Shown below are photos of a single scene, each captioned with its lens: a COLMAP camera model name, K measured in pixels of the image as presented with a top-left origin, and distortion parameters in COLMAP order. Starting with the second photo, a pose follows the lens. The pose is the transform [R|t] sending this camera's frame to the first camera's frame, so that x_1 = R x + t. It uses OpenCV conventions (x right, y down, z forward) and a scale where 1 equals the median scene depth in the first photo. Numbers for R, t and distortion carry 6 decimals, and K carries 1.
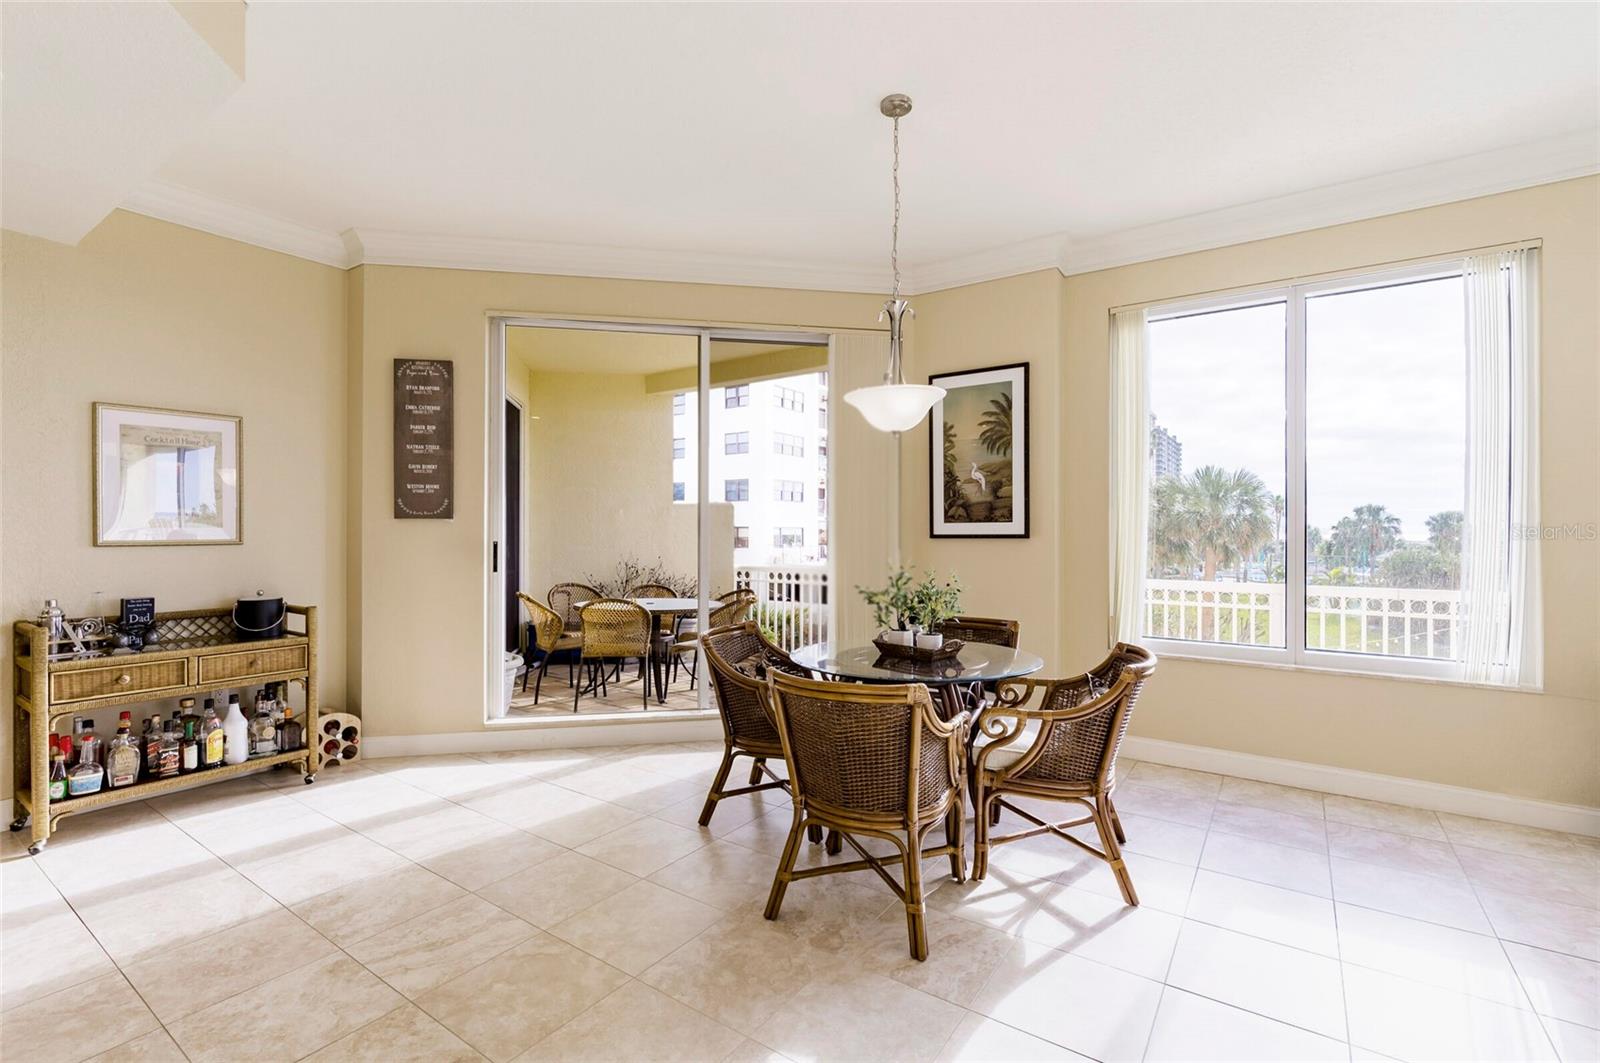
lens RADIAL K [[723.5, 0, 804.8], [0, 723.5, 528.2], [0, 0, 1]] dist [0.000201, -0.000349]
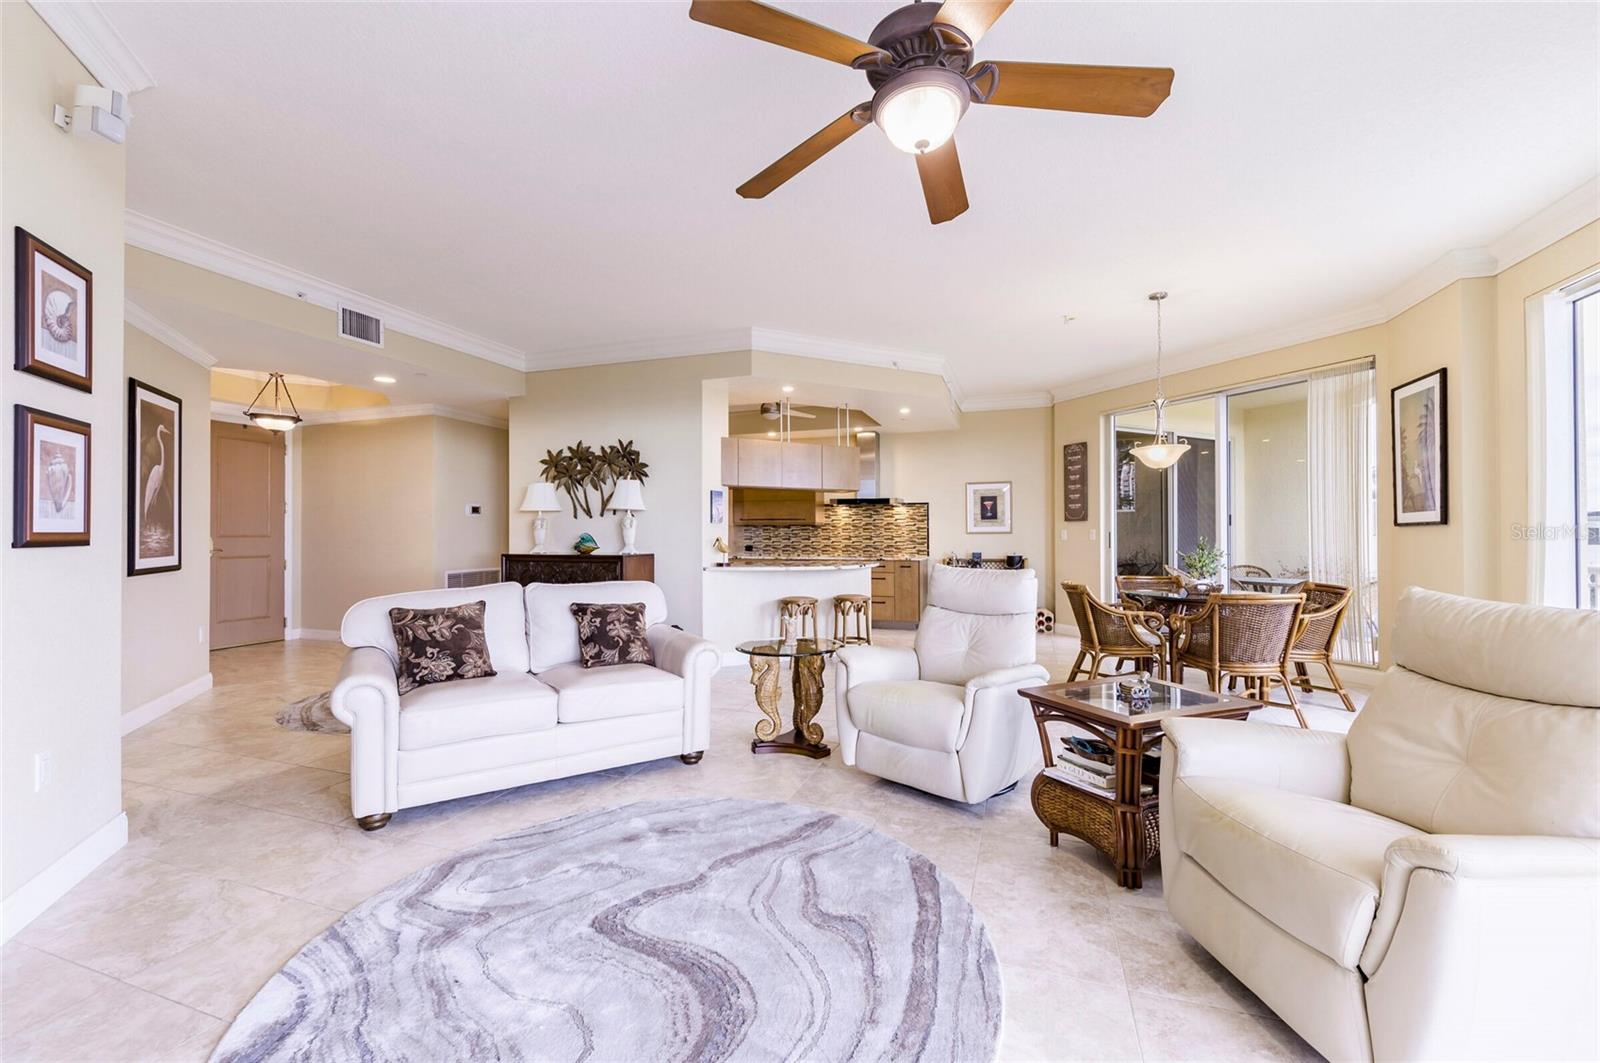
lens RADIAL K [[647.3, 0, 806.0], [0, 647.3, 532.4], [0, 0, 1]] dist [0.001889, 0.000056]
pose [[0.270365, -0.009752, -0.962708, 1.042018], [0.003536, 0.999952, -0.009136, 0.033514], [0.962751, -0.000934, 0.270387, -0.236434]]
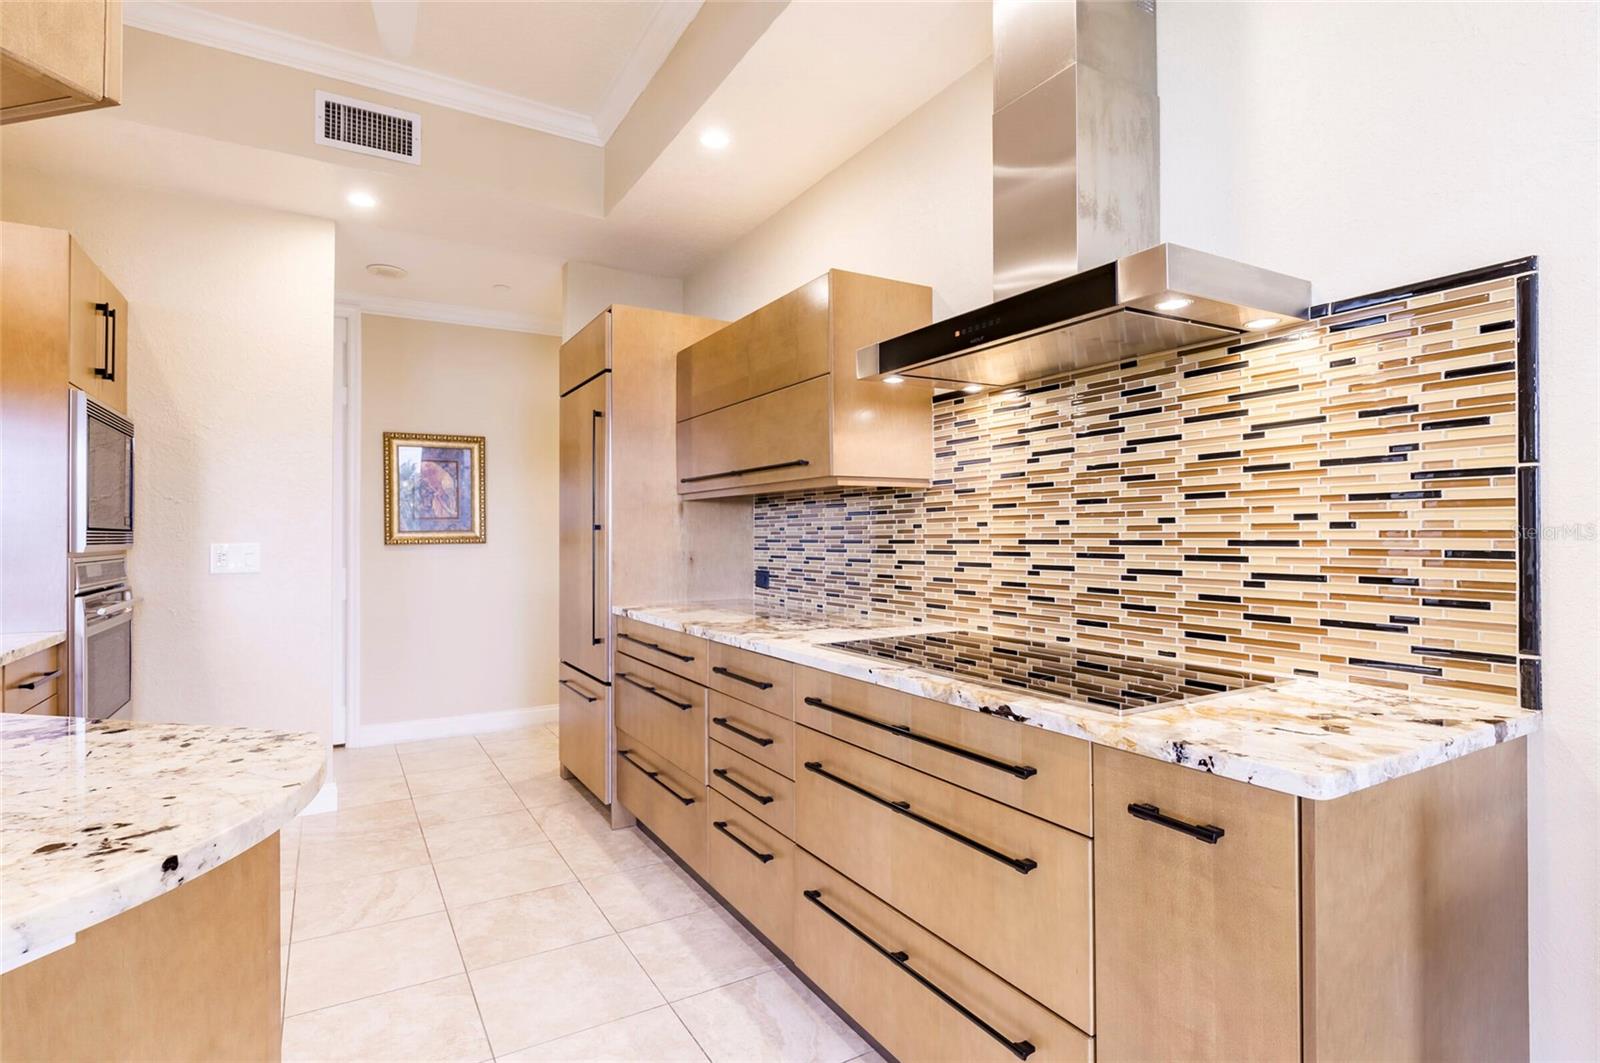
lens RADIAL K [[812.6, 0, 811.0], [0, 812.6, 530.2], [0, 0, 1]] dist [-0.004812, -0.002197]
pose [[-0.418730, -0.002669, -0.908107, -0.466615], [0.009319, 0.999930, -0.007236, 0.024147], [0.908063, -0.011492, -0.418676, 0.588481]]
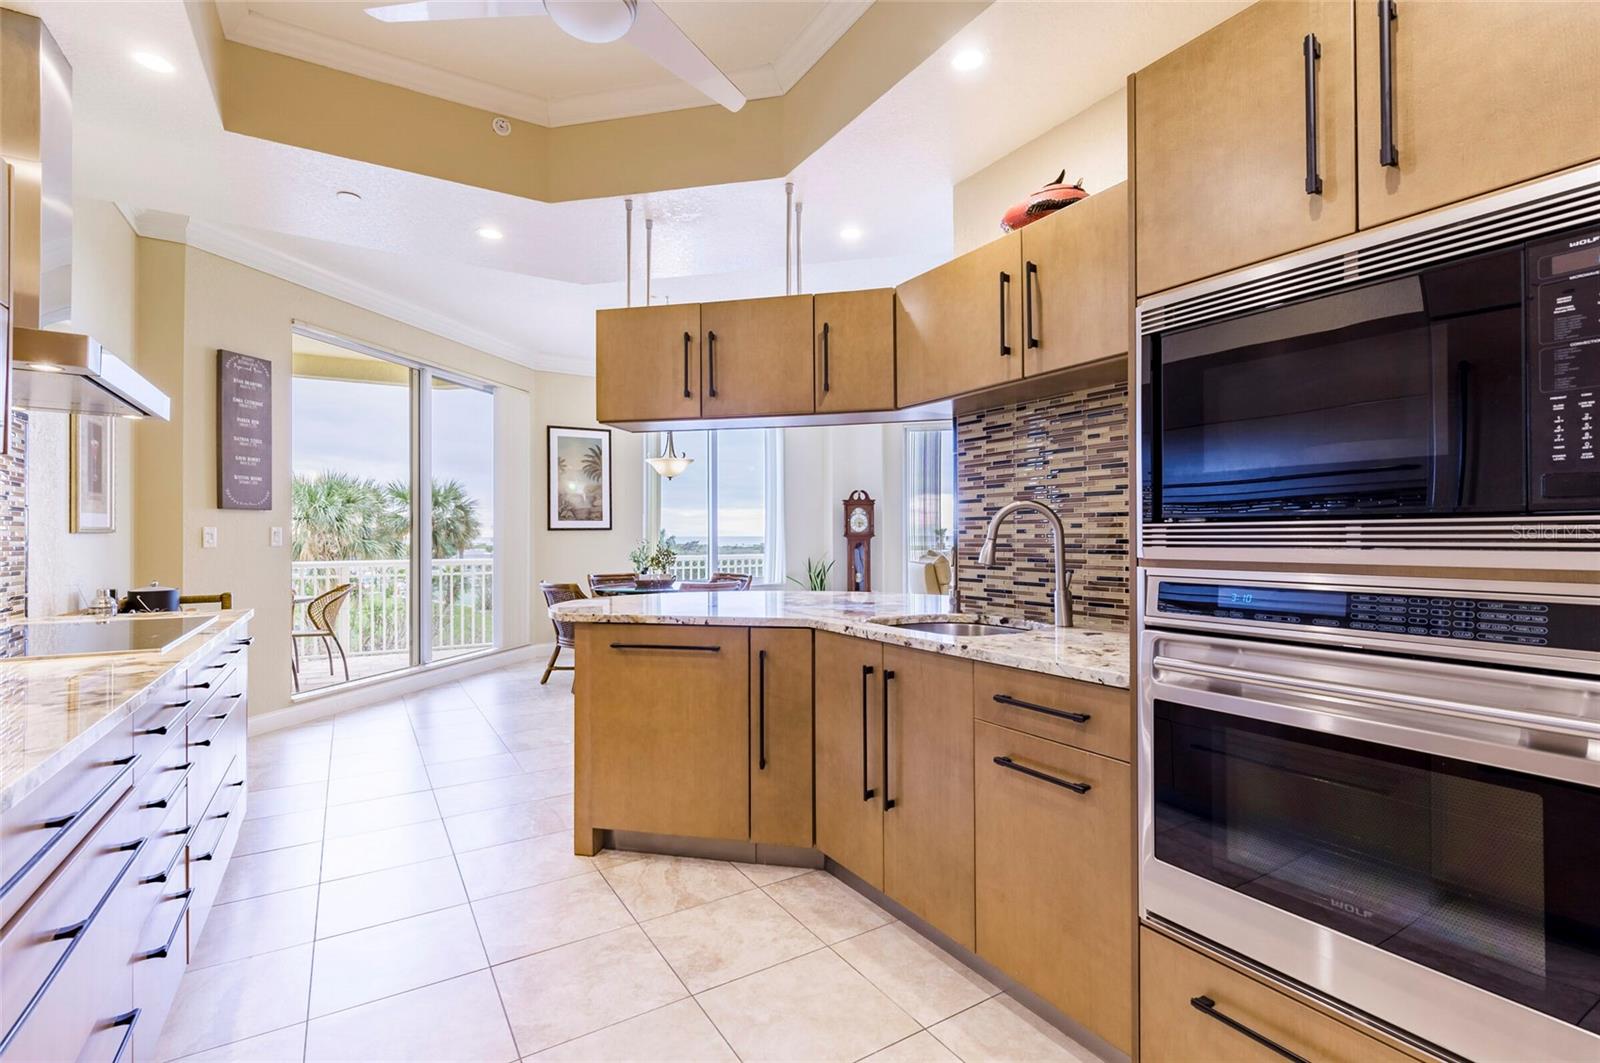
lens RADIAL K [[731.8, 0, 800.0], [0, 731.8, 531.5], [0, 0, 1]] dist [-0.000593, -0.000488]
pose [[0.407643, 0.000409, 0.913141, -1.162148], [0.003446, 0.999992, -0.001987, 0.023458], [-0.913135, 0.003956, 0.407639, -0.147093]]
